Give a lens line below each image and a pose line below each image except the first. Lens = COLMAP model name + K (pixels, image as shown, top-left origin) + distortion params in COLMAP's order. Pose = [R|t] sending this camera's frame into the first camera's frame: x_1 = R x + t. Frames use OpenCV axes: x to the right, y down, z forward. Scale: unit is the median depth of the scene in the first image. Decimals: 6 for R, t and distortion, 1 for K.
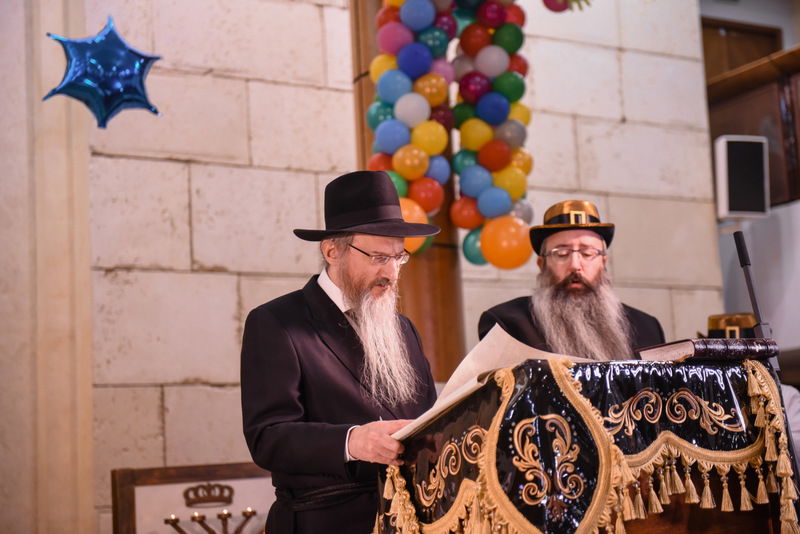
lens RADIAL K [[1433.1, 0, 400.0], [0, 1433.1, 267.0], [0, 0, 1]] dist [-0.004818, 0.057557]
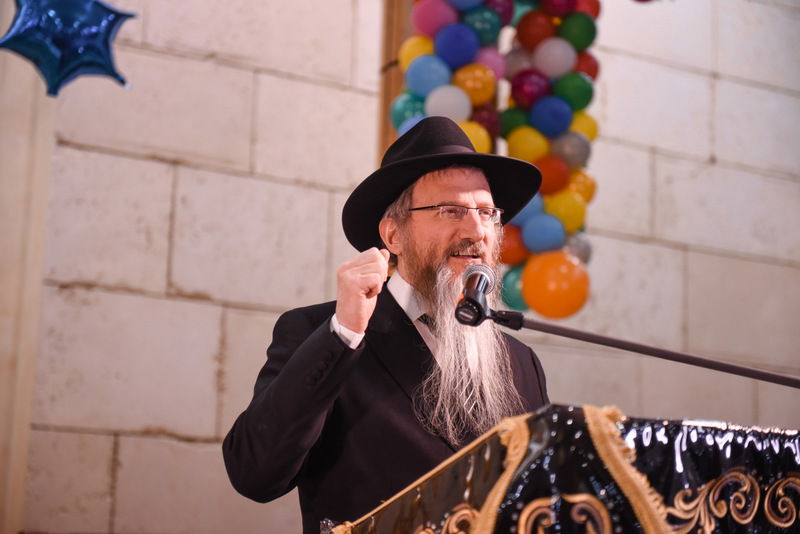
lens RADIAL K [[1607.4, 0, 400.0], [0, 1607.4, 267.0], [0, 0, 1]] dist [0.041603, -0.515852]
pose [[0.996376, 0.079456, -0.030355, 0.014821], [-0.080631, 0.995954, -0.039670, 0.014219], [0.027081, 0.041974, 0.998752, 0.110150]]
